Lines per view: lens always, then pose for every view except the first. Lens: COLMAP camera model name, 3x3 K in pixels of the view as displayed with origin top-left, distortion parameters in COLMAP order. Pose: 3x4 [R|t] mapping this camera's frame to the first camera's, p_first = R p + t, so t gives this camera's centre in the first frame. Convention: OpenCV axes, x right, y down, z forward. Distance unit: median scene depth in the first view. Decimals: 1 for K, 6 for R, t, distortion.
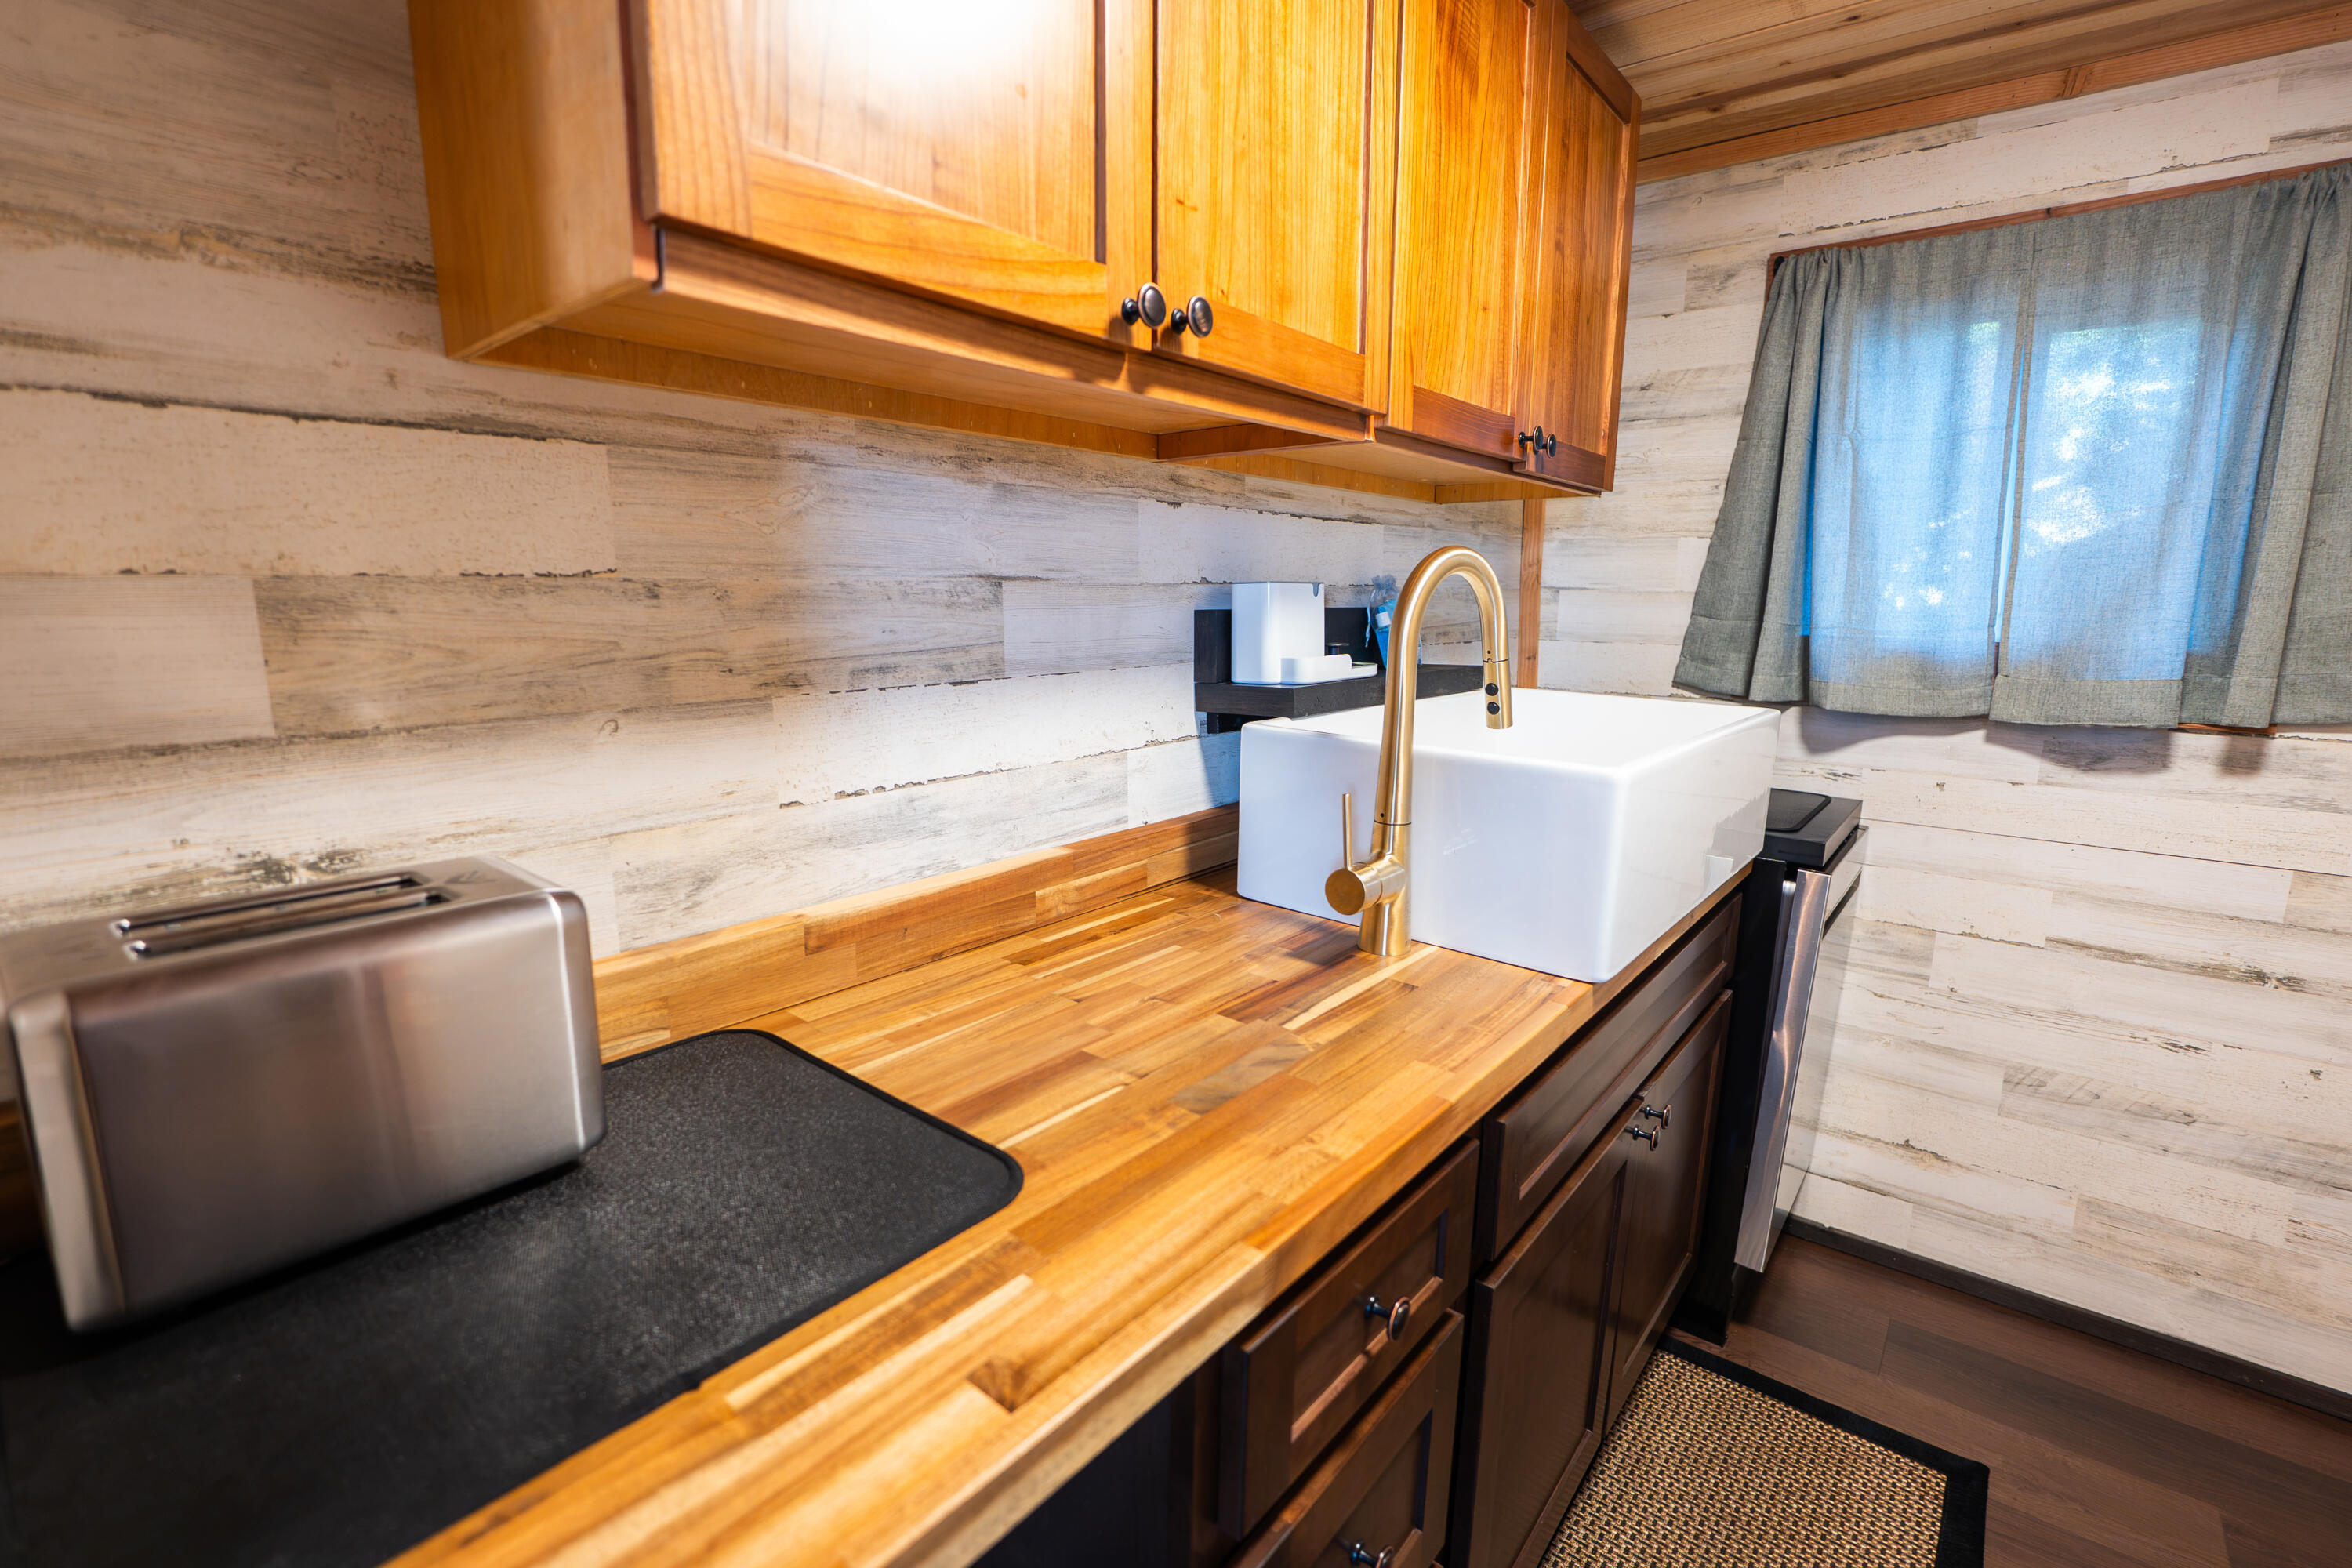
lens RADIAL K [[1066.8, 0, 1178.7], [0, 1066.8, 776.6], [0, 0, 1]] dist [-0.016006, 0.001345]
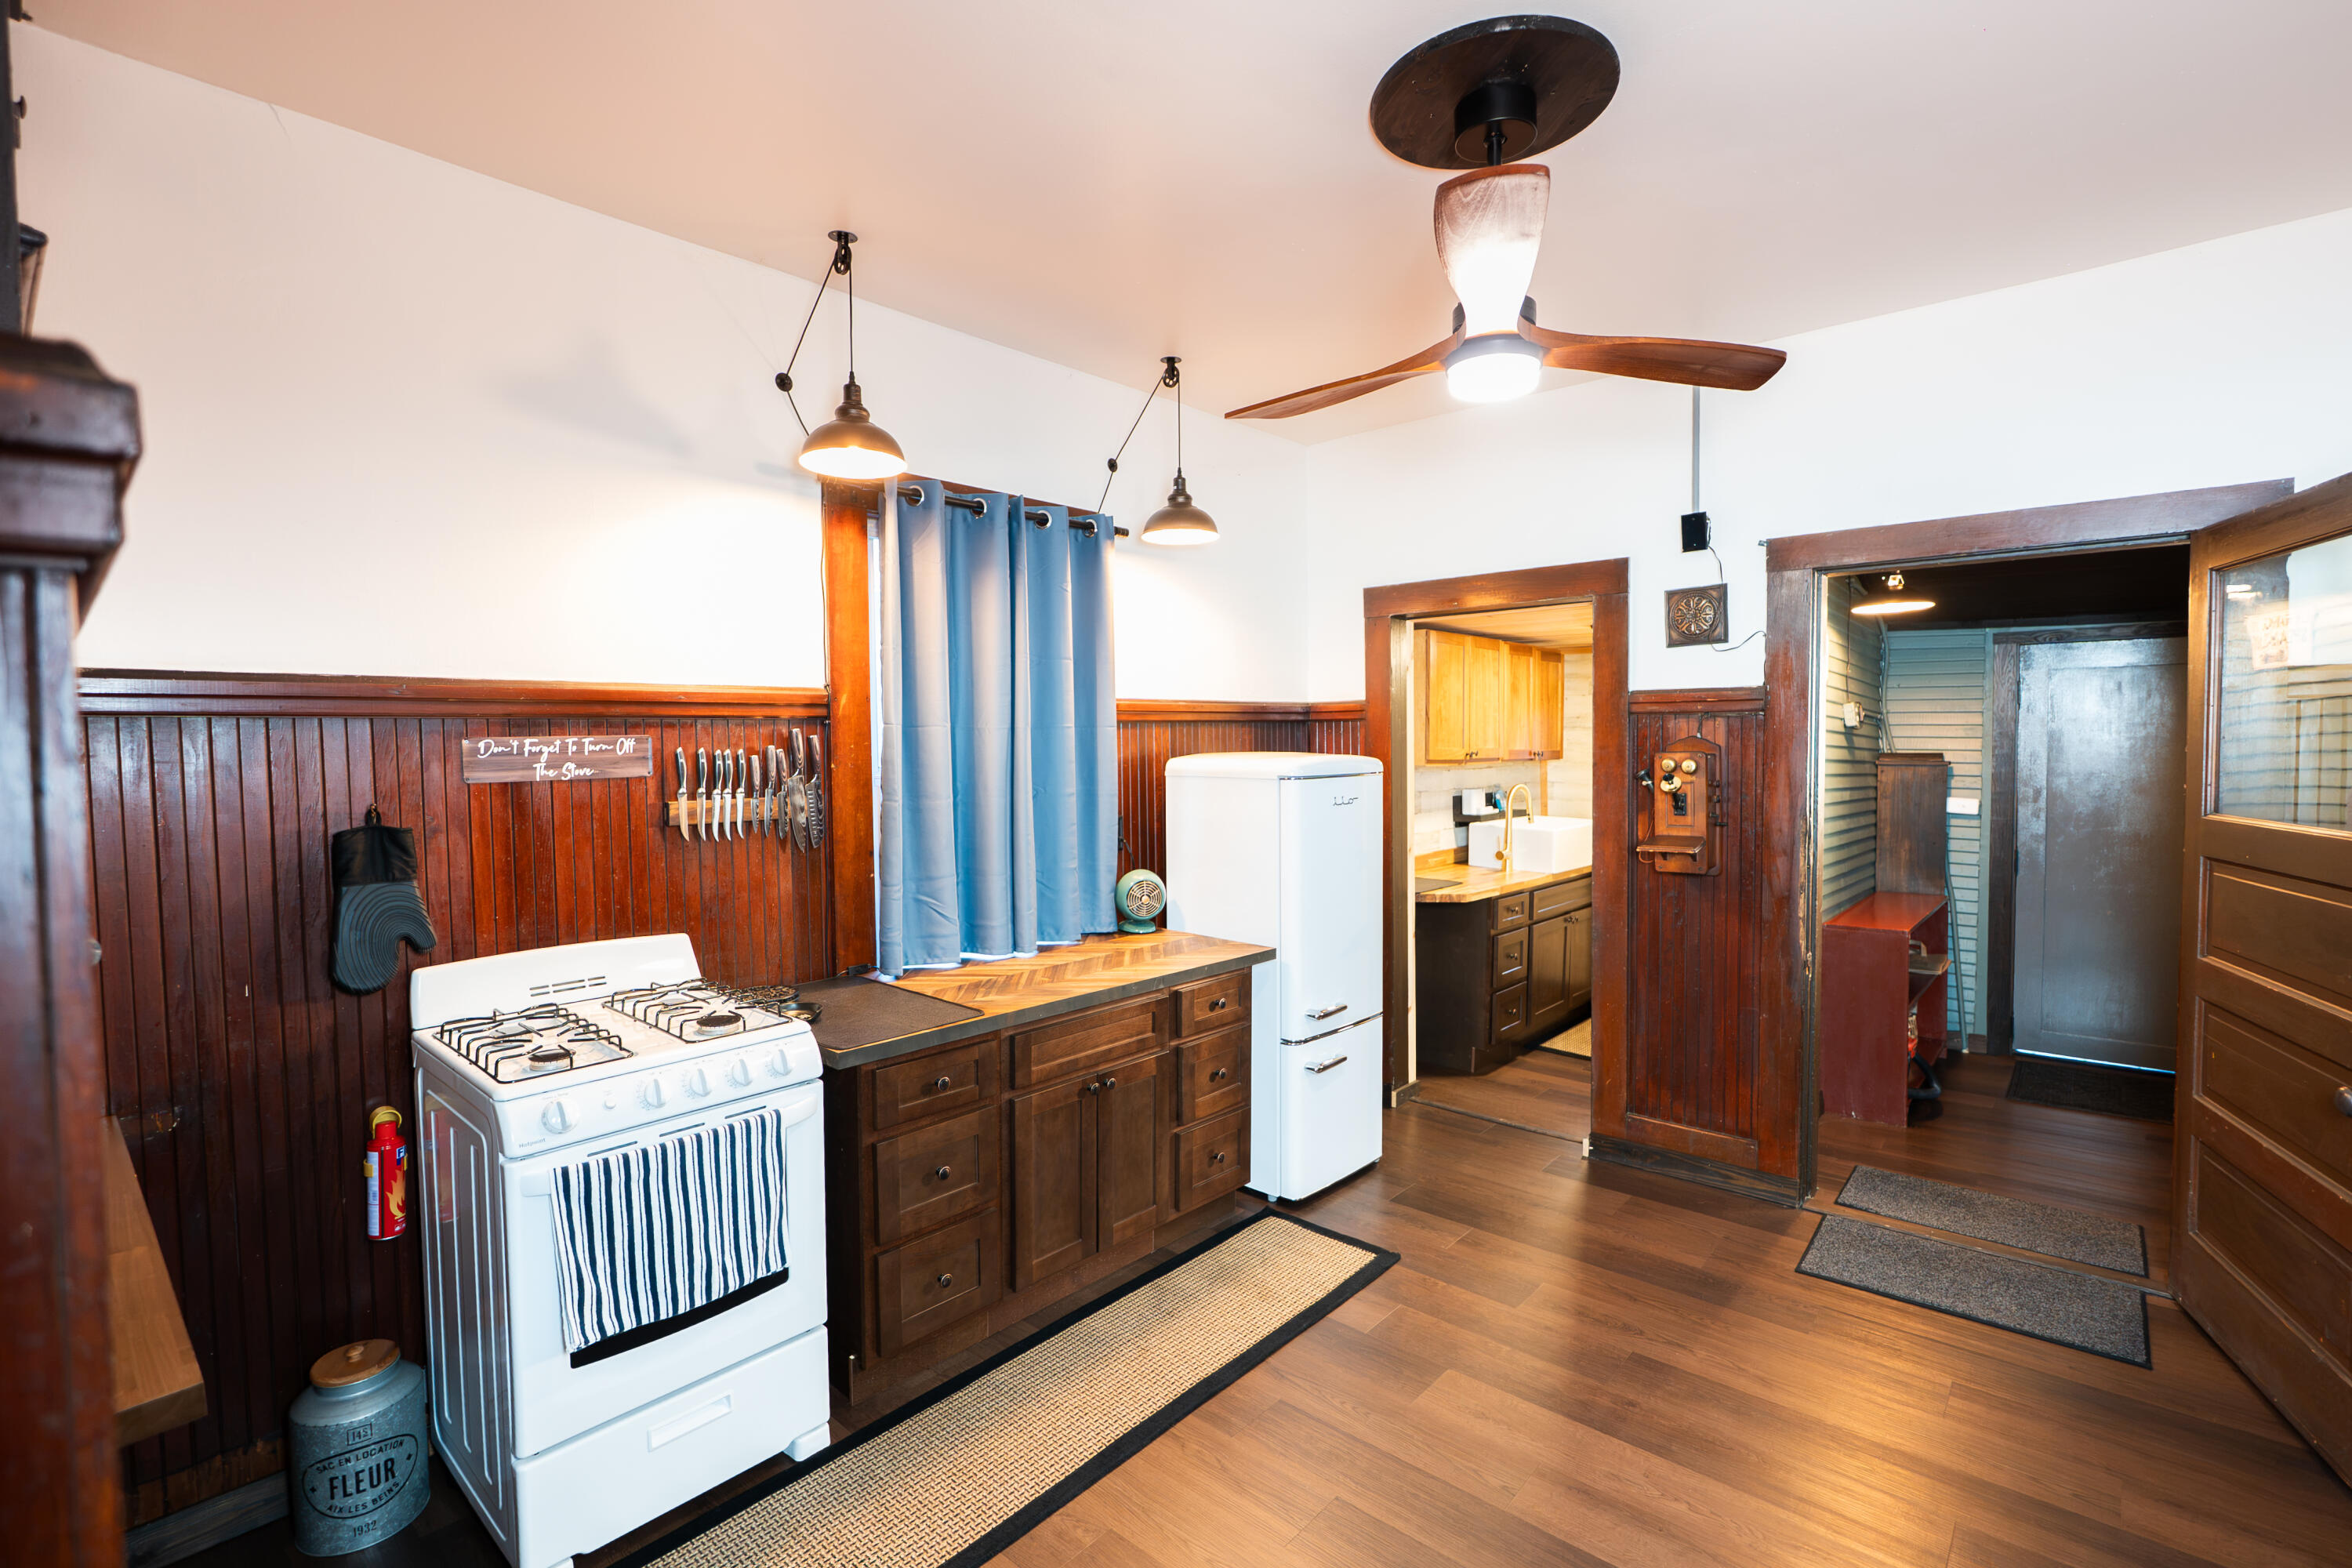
lens RADIAL K [[1066.8, 0, 1162.5], [0, 1066.8, 784.9], [0, 0, 1]] dist [-0.016006, 0.001345]
pose [[0.998067, -0.011644, -0.061050, -0.945590], [0.003465, 0.991190, -0.132401, 0.374903], [0.062054, 0.131933, 0.989314, -3.457737]]
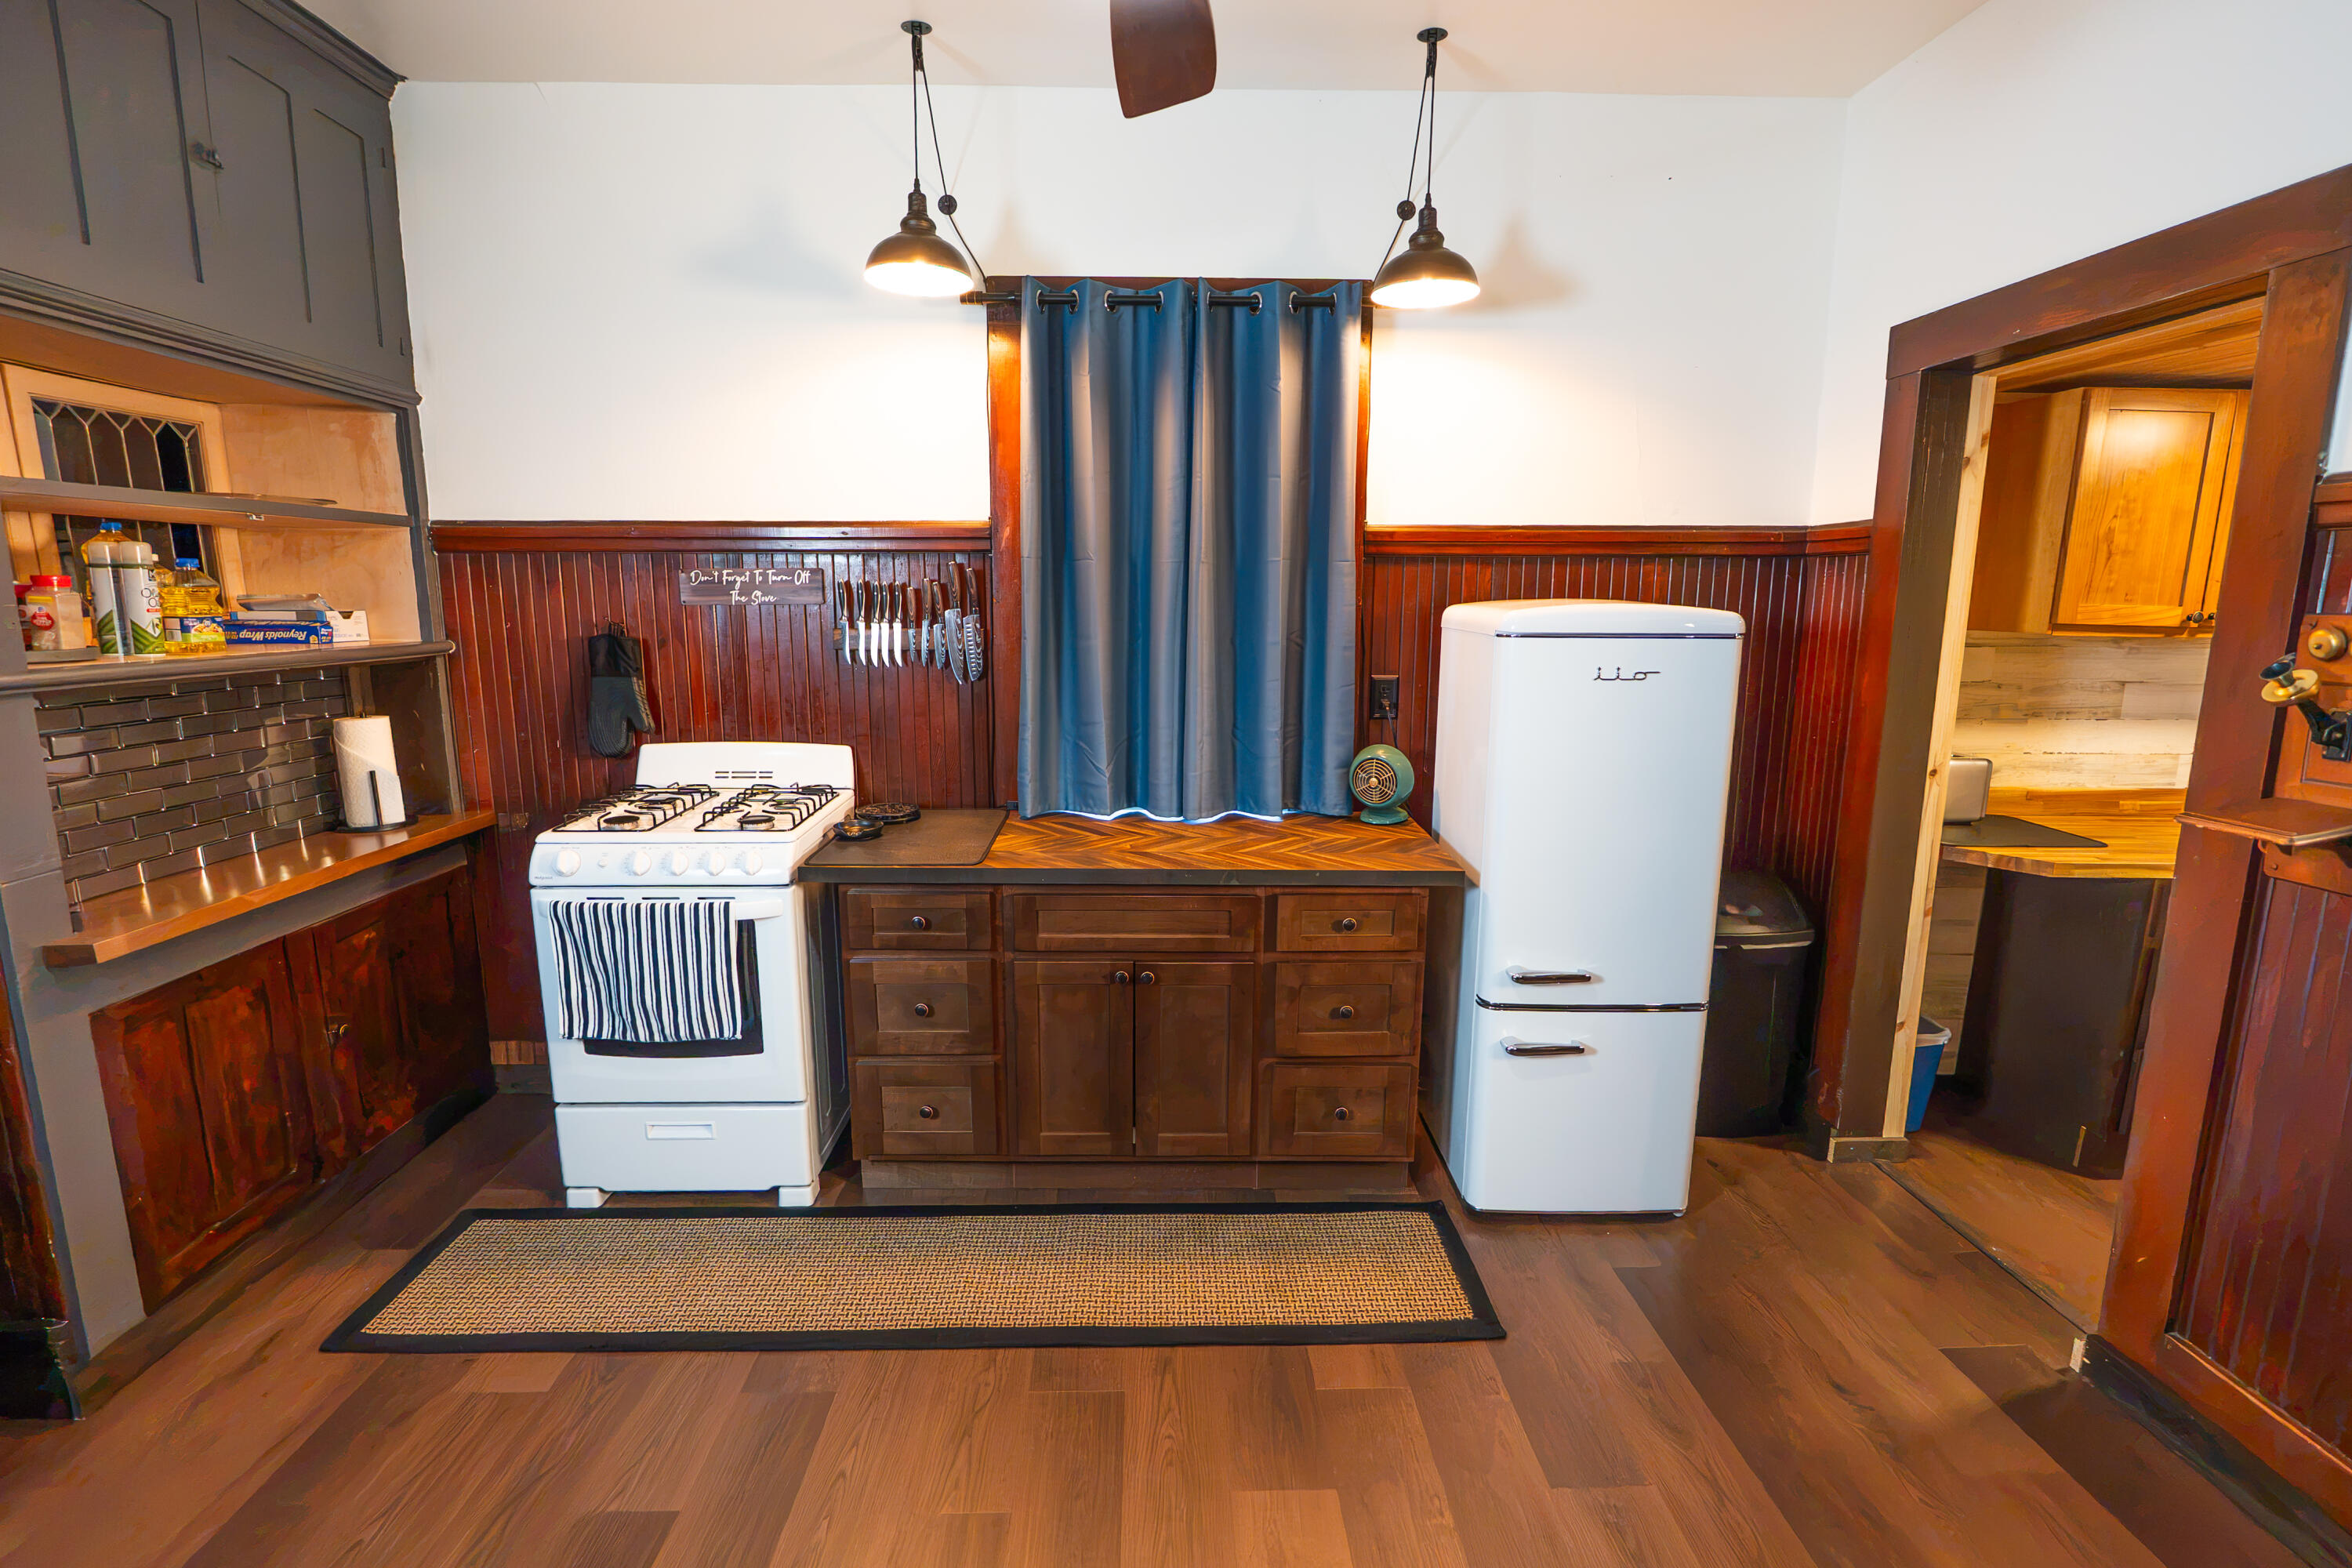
lens RADIAL K [[1066.8, 0, 1177.4], [0, 1066.8, 786.2], [0, 0, 1]] dist [-0.016006, 0.001345]
pose [[0.644011, 0.134494, -0.753101, 0.310366], [-0.136828, 0.988801, 0.059579, 0.226931], [0.752680, 0.064676, 0.655202, -2.370598]]
